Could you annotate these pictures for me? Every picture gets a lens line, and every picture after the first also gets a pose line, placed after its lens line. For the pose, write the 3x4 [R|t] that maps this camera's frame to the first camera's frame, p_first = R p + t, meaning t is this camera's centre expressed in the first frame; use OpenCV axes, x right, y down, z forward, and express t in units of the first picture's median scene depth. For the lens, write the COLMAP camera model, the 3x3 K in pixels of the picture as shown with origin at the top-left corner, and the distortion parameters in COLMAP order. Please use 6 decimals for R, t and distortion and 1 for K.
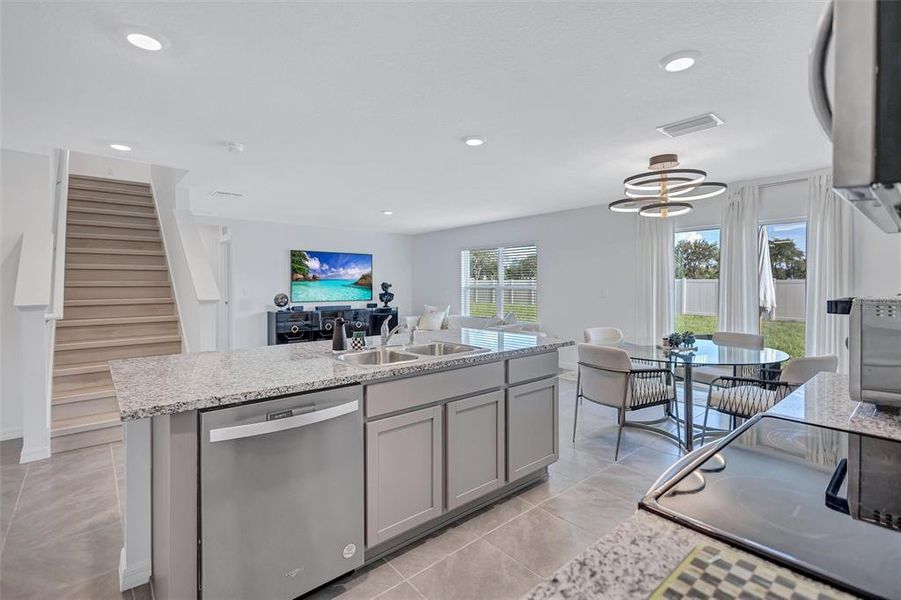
lens RADIAL K [[412.5, 0, 453.6], [0, 412.5, 284.6], [0, 0, 1]] dist [0.011191, -0.003975]
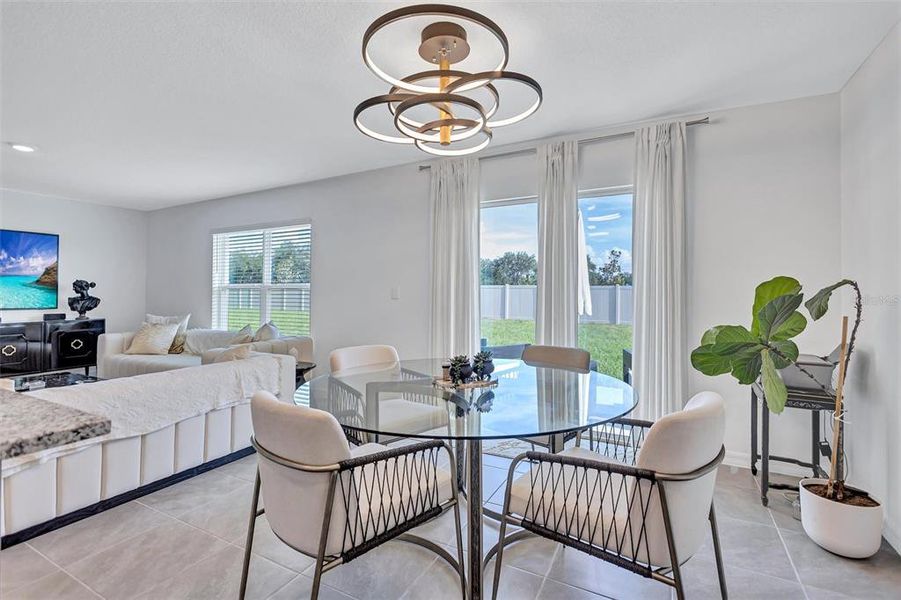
lens RADIAL K [[412.5, 0, 448.5], [0, 412.5, 286.7], [0, 0, 1]] dist [0.011191, -0.003975]
pose [[0.935898, 0.006100, 0.352218, 0.145559], [-0.001271, 0.999902, -0.013939, 0.013973], [-0.352268, 0.012598, 0.935814, 0.218284]]
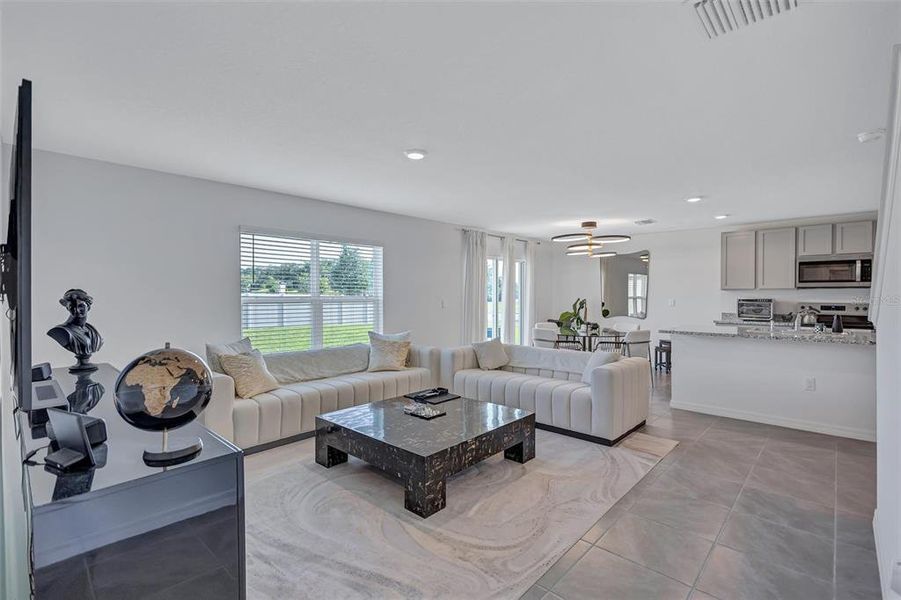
lens RADIAL K [[412.5, 0, 452.2], [0, 412.5, 298.5], [0, 0, 1]] dist [0.011191, -0.003975]
pose [[-0.109303, -0.006394, 0.993988, -0.531383], [0.001823, 0.999976, 0.006633, -0.000252], [-0.994007, 0.002537, -0.109289, 0.797672]]
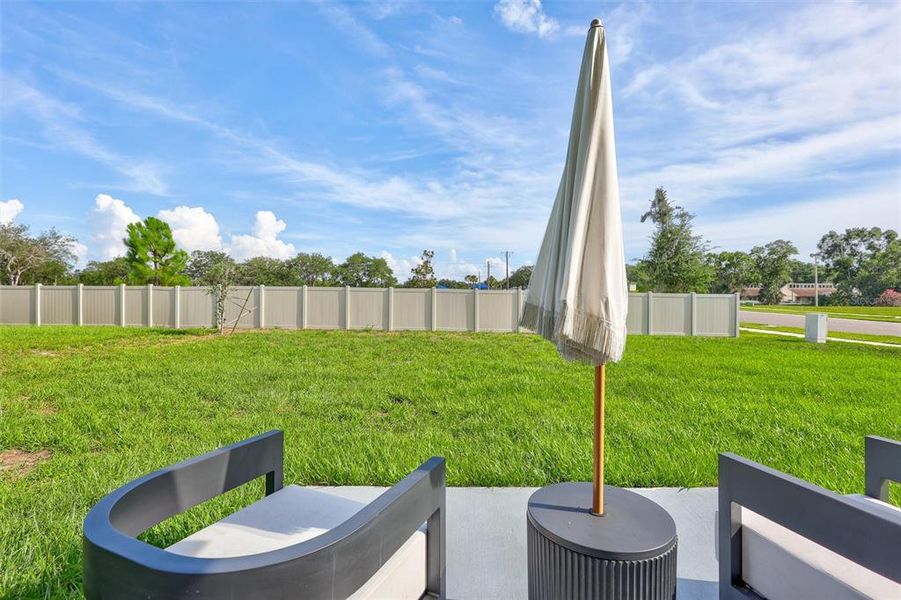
lens RADIAL K [[412.5, 0, 442.8], [0, 412.5, 295.4], [0, 0, 1]] dist [0.011191, -0.003975]
pose [[0.670909, 0.005008, 0.741523, 0.336389], [-0.002575, 0.999987, -0.004423, 0.020241], [-0.741535, 0.001059, 0.670913, 0.633184]]
